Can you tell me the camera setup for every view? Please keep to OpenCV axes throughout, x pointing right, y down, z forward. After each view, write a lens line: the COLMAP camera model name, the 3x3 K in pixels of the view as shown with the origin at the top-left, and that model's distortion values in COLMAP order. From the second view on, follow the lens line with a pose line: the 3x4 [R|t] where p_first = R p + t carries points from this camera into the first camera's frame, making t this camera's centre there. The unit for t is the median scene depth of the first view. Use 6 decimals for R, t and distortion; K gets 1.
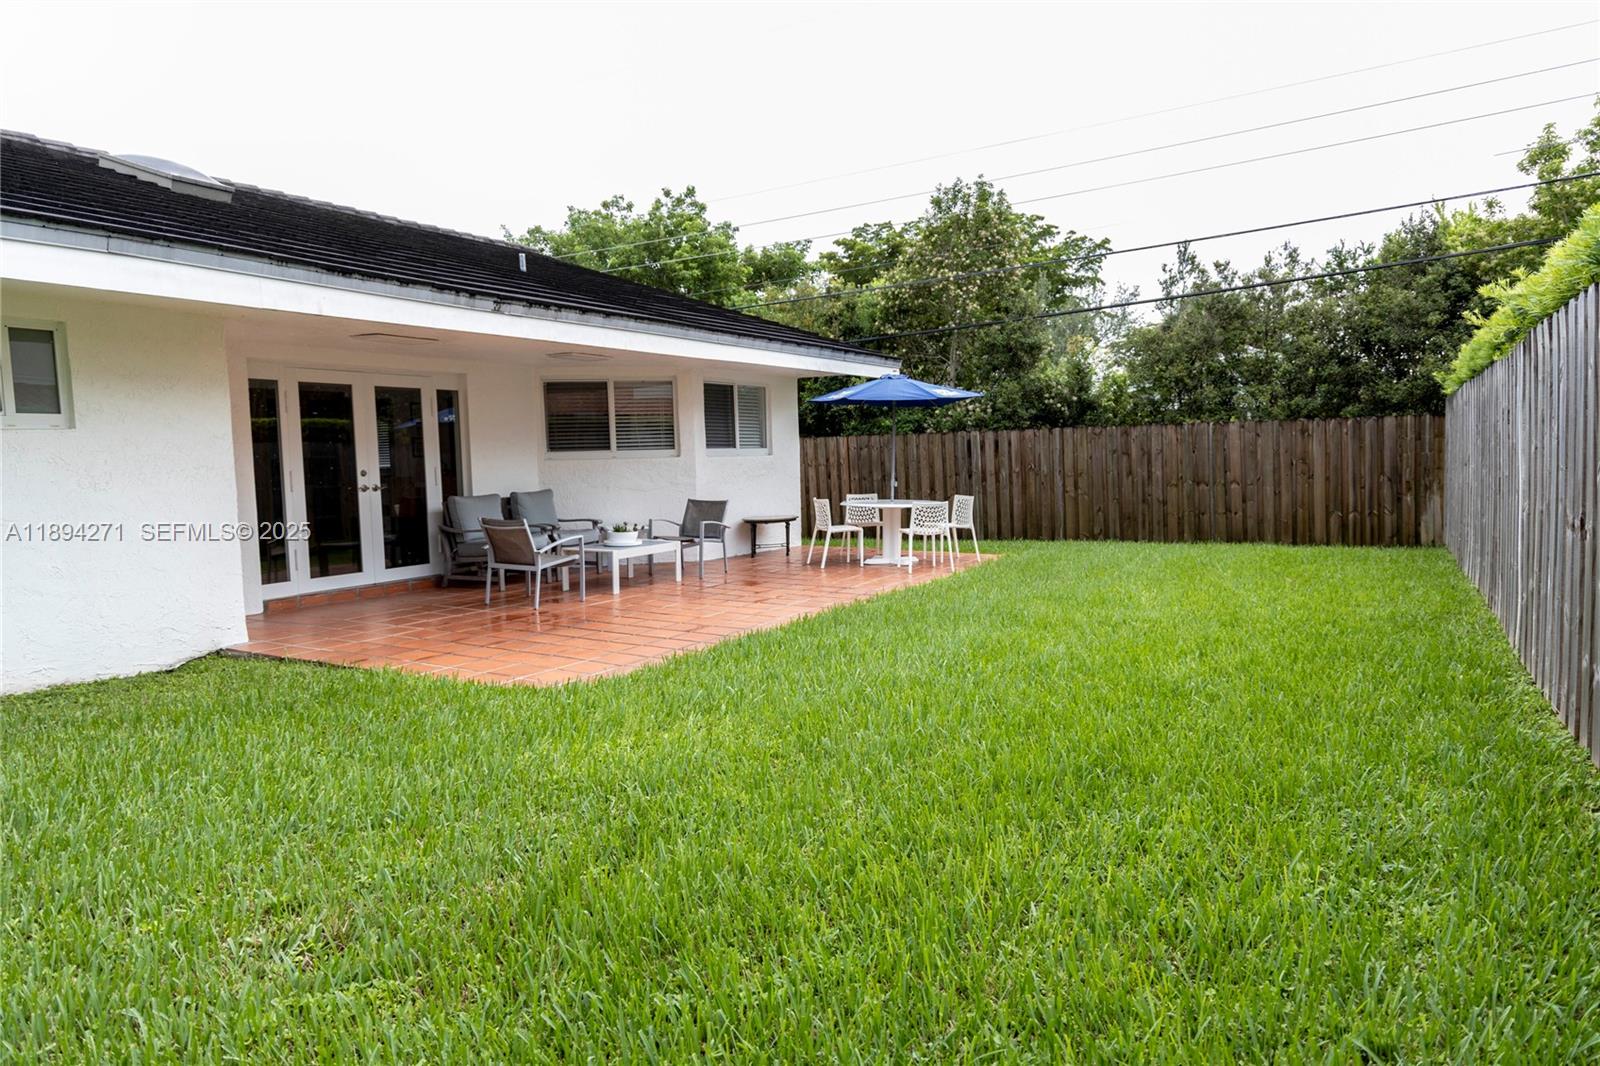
lens RADIAL K [[1054.5, 0, 814.7], [0, 1054.5, 536.6], [0, 0, 1]] dist [0.002622, 0.000231]
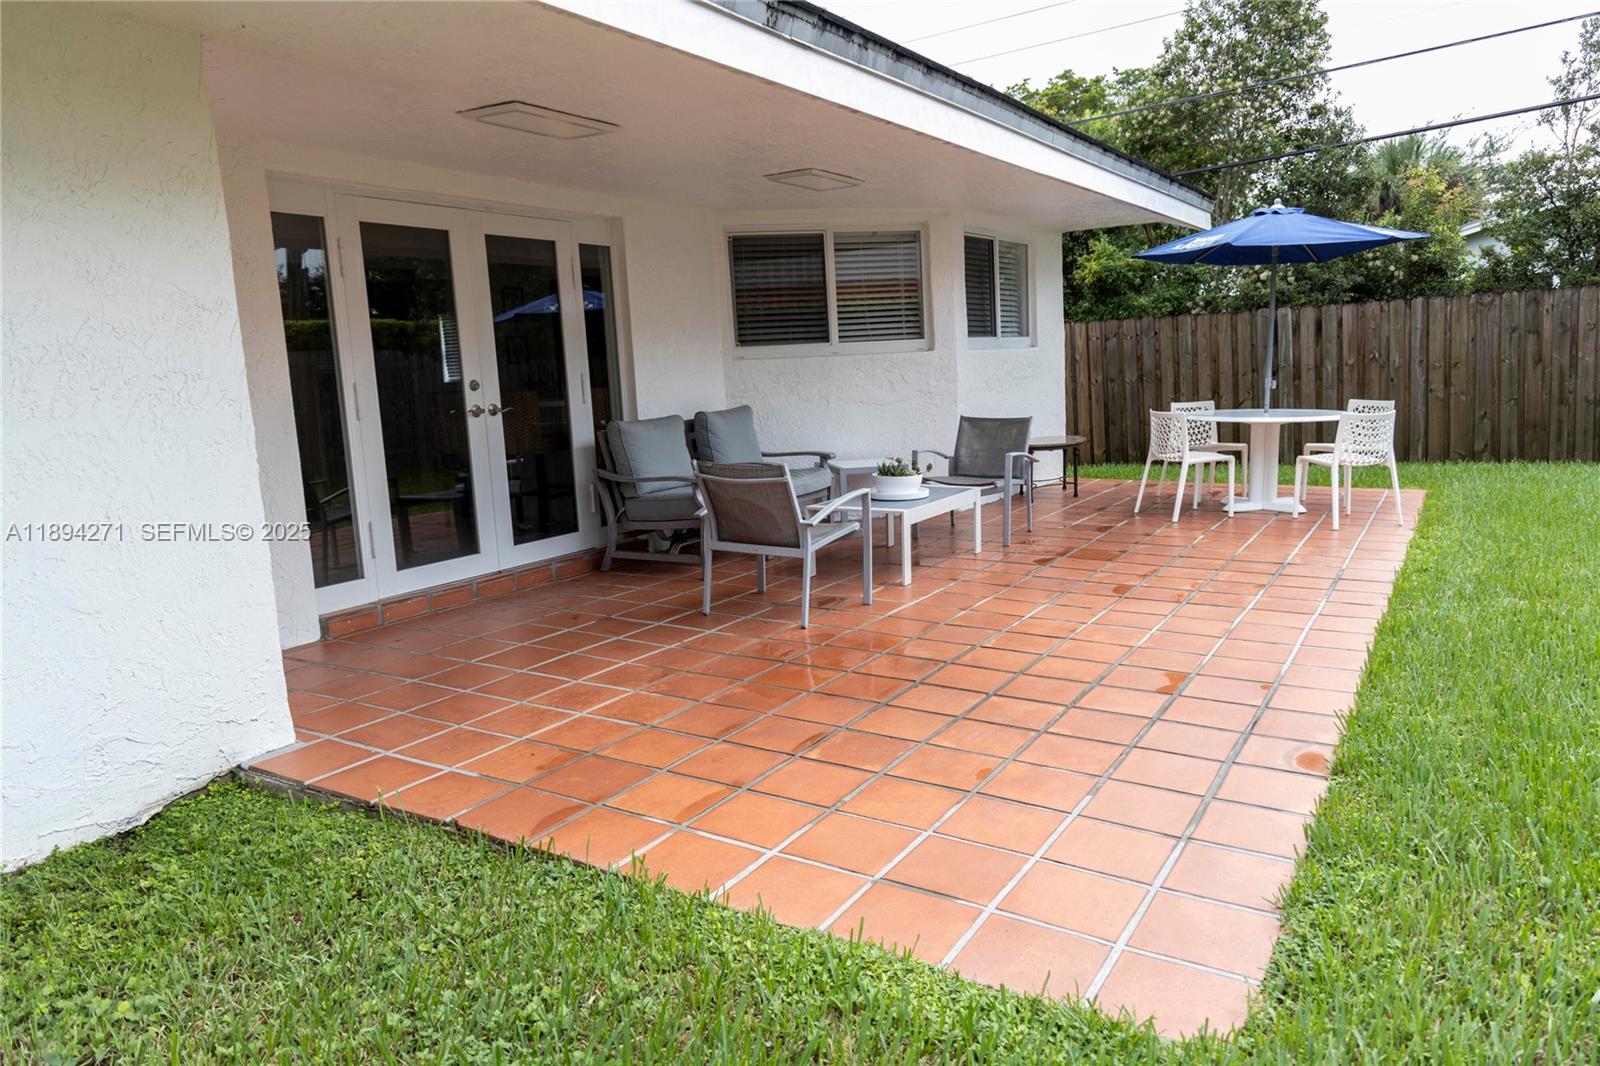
lens RADIAL K [[1094.8, 0, 800.0], [0, 1094.8, 533.0], [0, 0, 1]] dist [0.021353, -0.000535]
pose [[0.997791, -0.015925, -0.064494, -0.173208], [0.020788, 0.996932, 0.075457, -0.017220], [0.063095, -0.076631, 0.995061, 0.330761]]
